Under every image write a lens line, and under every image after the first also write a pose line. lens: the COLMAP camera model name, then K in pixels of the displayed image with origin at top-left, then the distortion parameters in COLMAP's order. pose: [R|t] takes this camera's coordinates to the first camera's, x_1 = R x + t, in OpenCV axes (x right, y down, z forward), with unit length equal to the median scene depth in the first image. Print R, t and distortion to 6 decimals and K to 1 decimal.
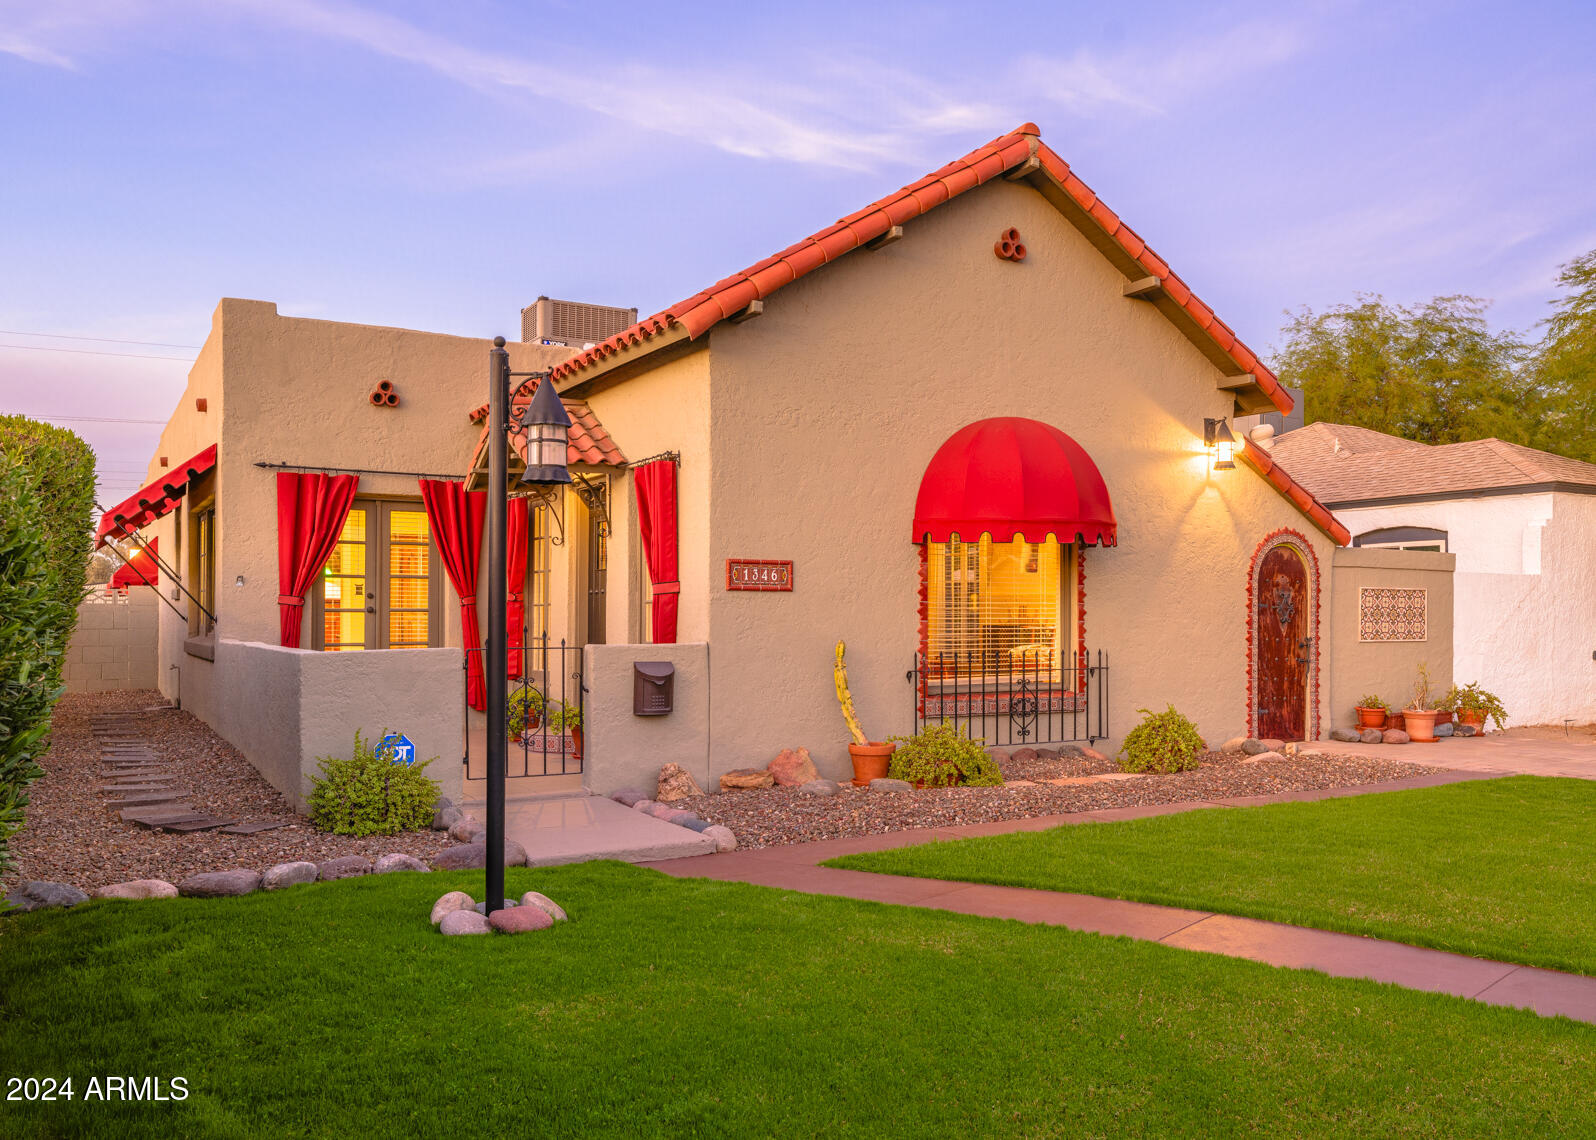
lens RADIAL K [[1374.9, 0, 797.6], [0, 1374.9, 664.9], [0, 0, 1]] dist [0.082263, -0.124592]
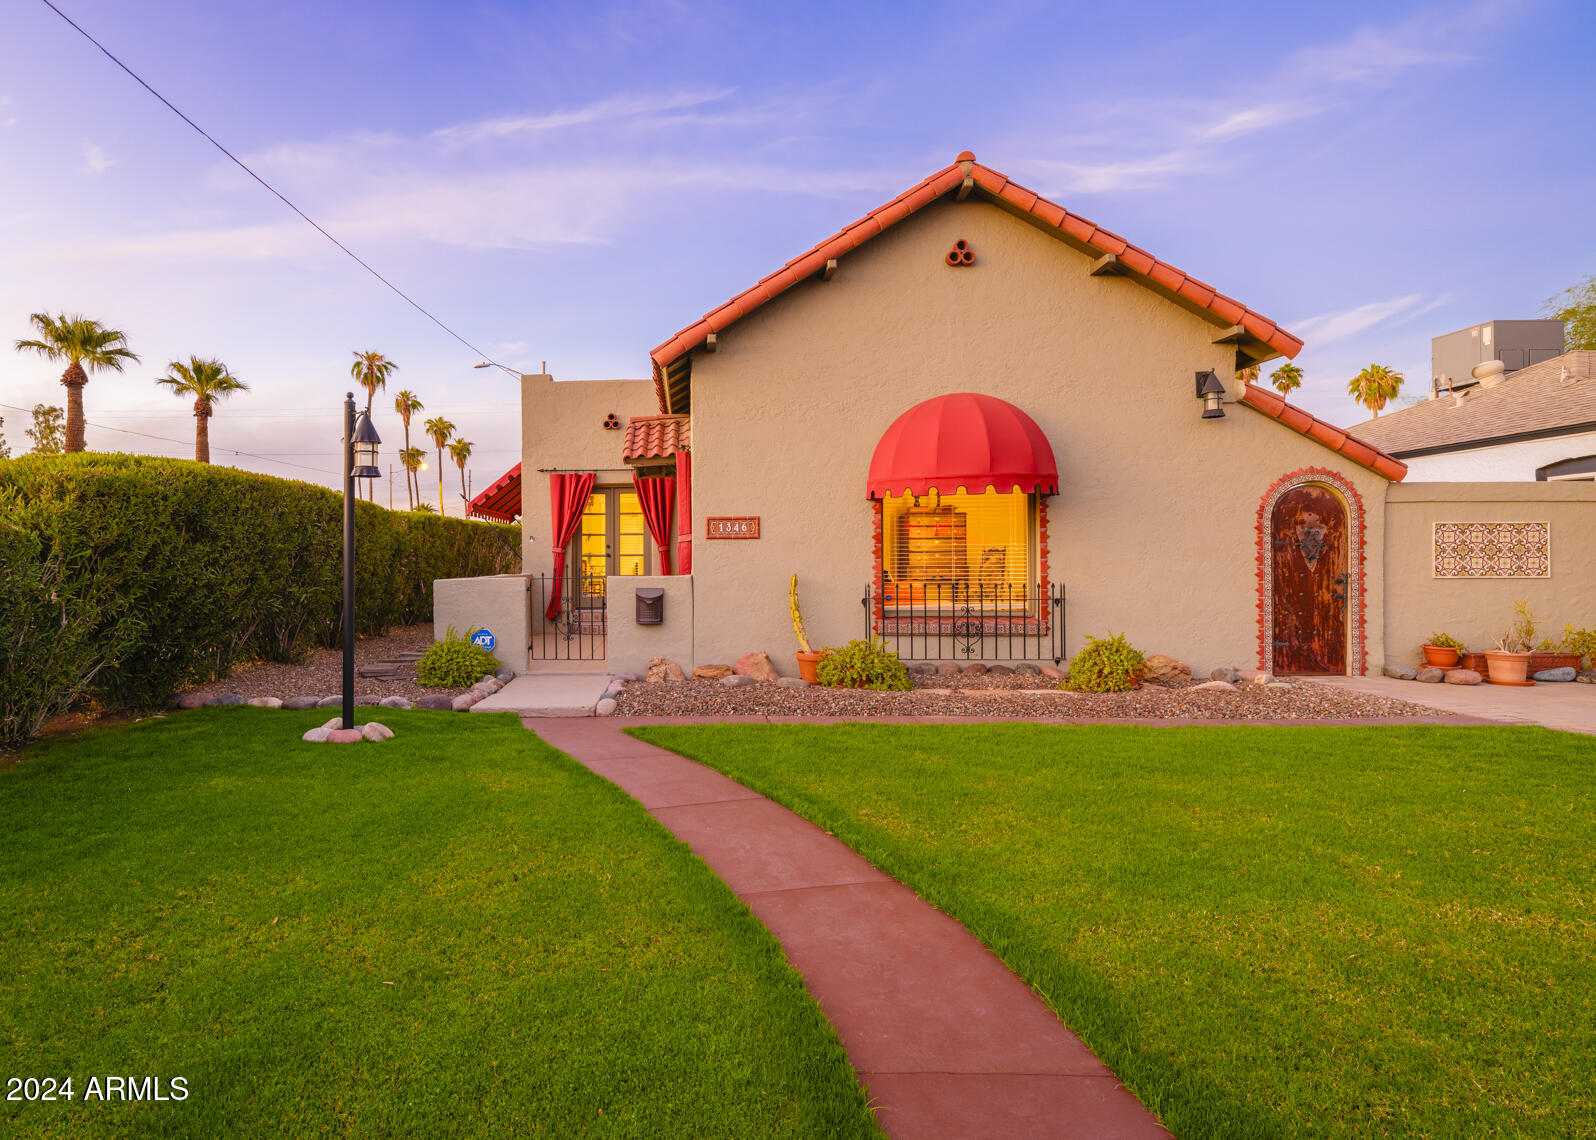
lens RADIAL K [[987.4, 0, 796.7], [0, 987.4, 602.7], [0, 0, 1]] dist [0.016095, -0.000170]
pose [[0.799278, 0.019415, -0.600647, 0.565412], [-0.014562, 0.999810, 0.012940, -0.002326], [0.600784, -0.001596, 0.799409, 0.208140]]
